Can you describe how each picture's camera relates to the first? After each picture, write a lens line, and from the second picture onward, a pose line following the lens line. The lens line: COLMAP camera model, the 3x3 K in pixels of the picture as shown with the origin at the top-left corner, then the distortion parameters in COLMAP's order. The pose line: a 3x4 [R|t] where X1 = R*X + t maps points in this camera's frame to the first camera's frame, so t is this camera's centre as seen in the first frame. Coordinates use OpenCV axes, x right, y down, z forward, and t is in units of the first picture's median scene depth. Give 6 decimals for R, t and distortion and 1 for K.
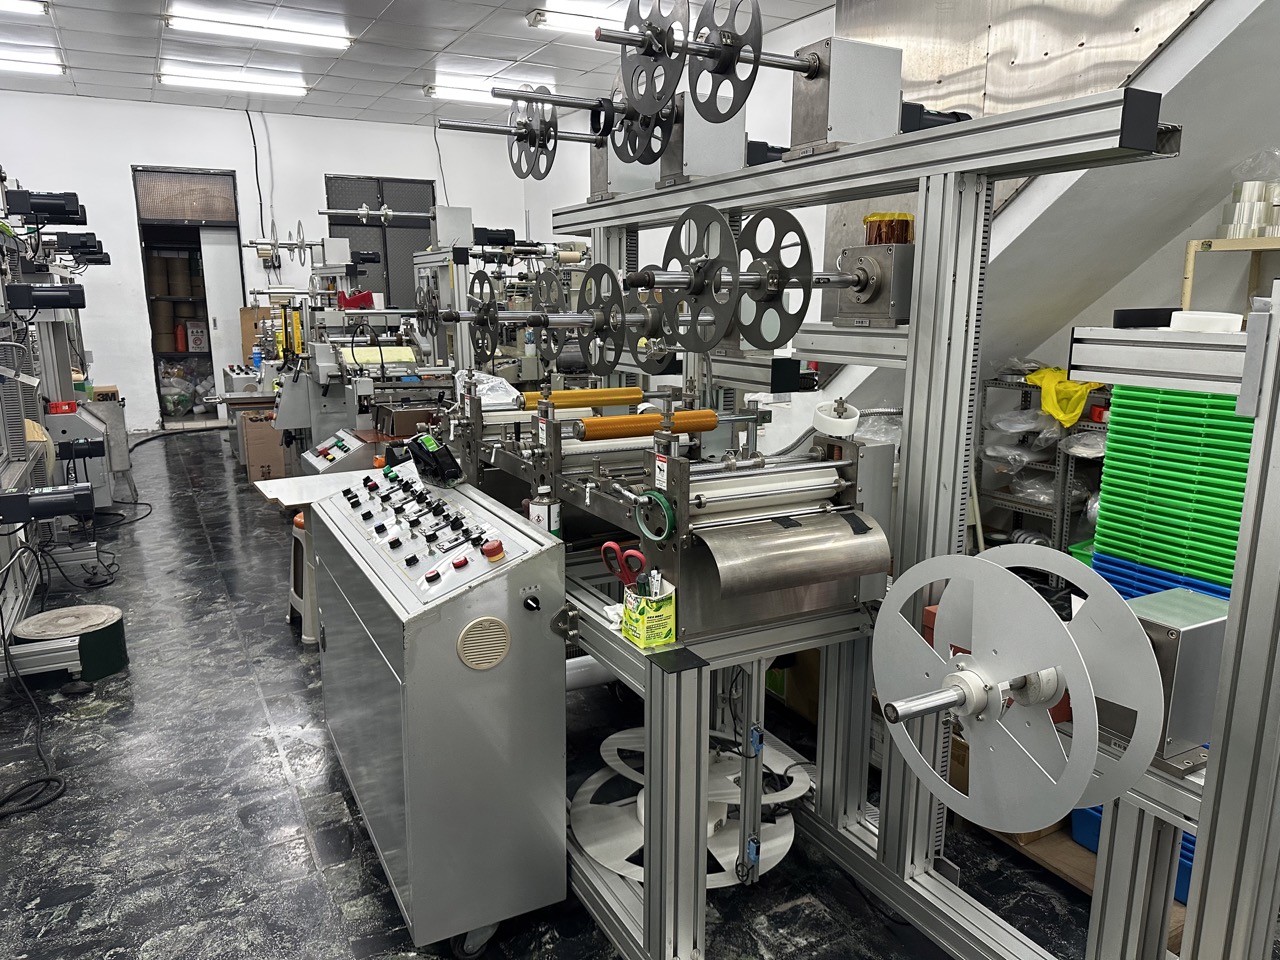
lens RADIAL K [[911.4, 0, 640.0], [0, 911.4, 480.0], [0, 0, 1]] dist [0.003308, -0.003539]
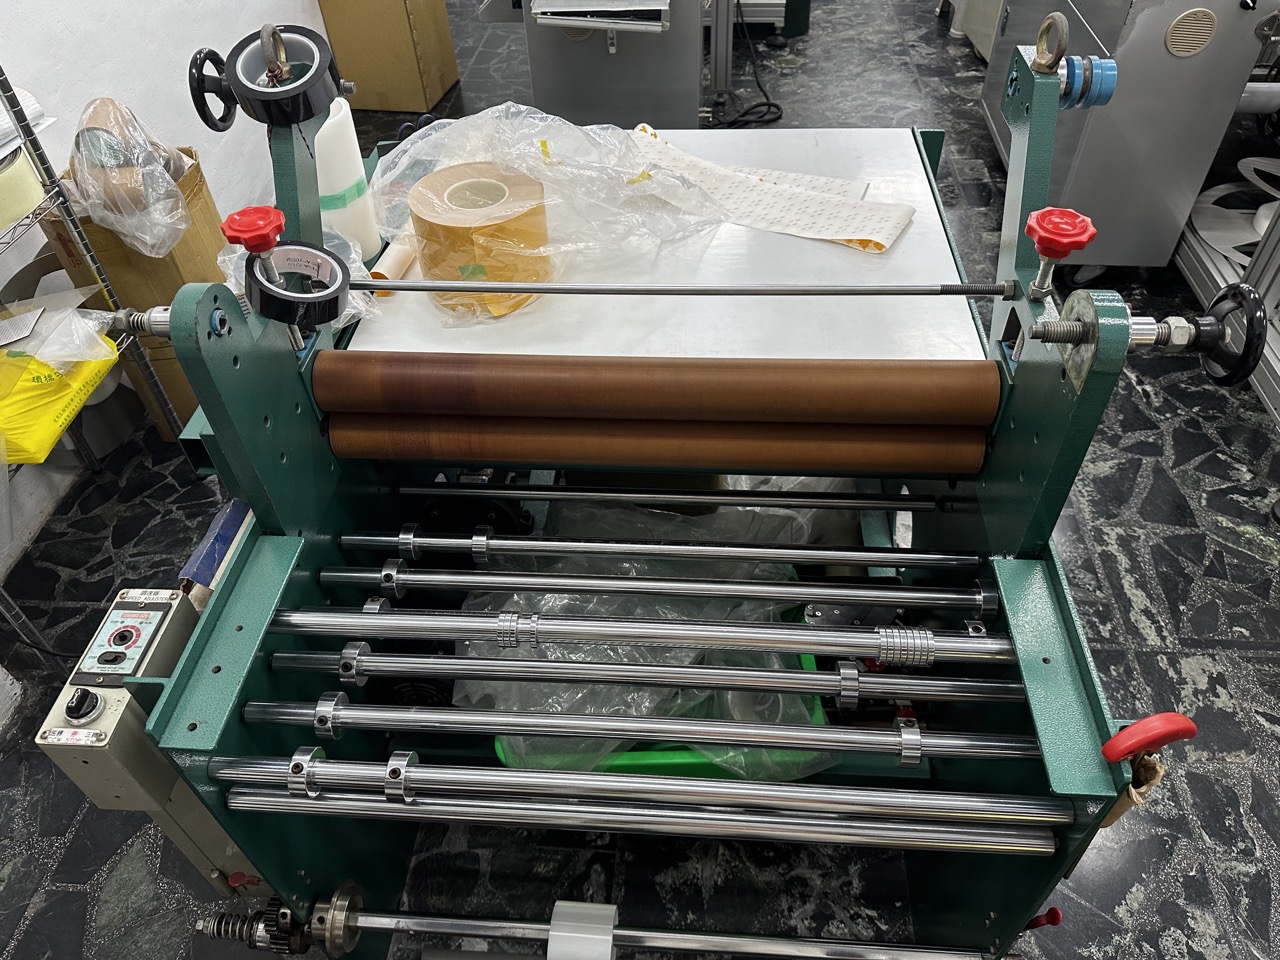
lens RADIAL K [[911.4, 0, 640.0], [0, 911.4, 480.0], [0, 0, 1]] dist [0.003308, -0.003539]
pose [[0.836398, 0.366801, -0.407302, -0.037576], [-0.080109, 0.816910, 0.571175, 0.017079], [0.542237, -0.445101, 0.712646, -0.251467]]
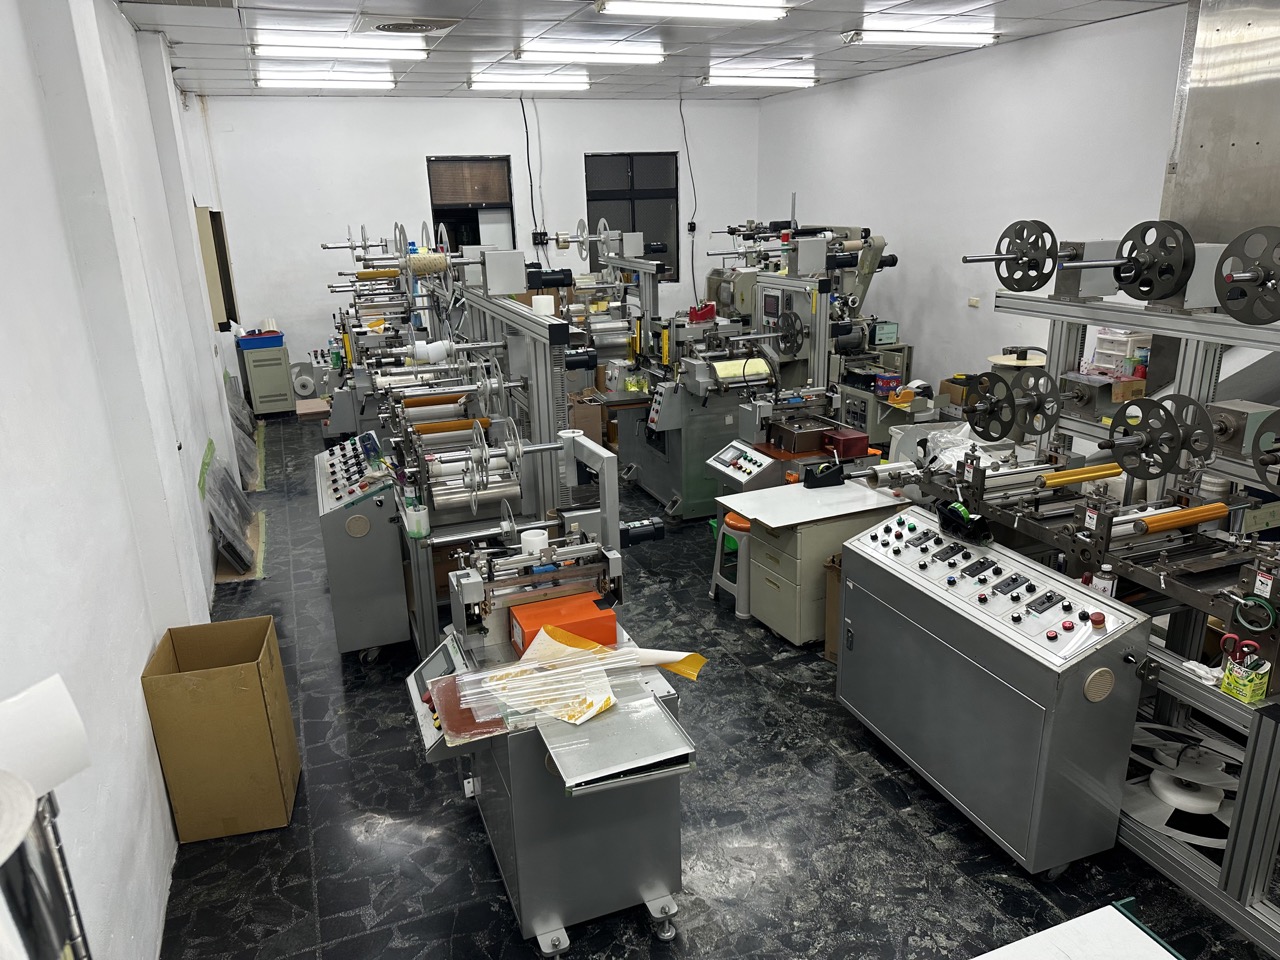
lens RADIAL K [[890.3, 0, 636.7], [0, 890.3, 483.6], [0, 0, 1]] dist [0.131092, -0.225798]
pose [[0.990272, 0.014708, -0.138365, -0.360898], [-0.000441, 0.994724, 0.102586, -0.149787], [0.139144, -0.101527, 0.985054, -0.264014]]
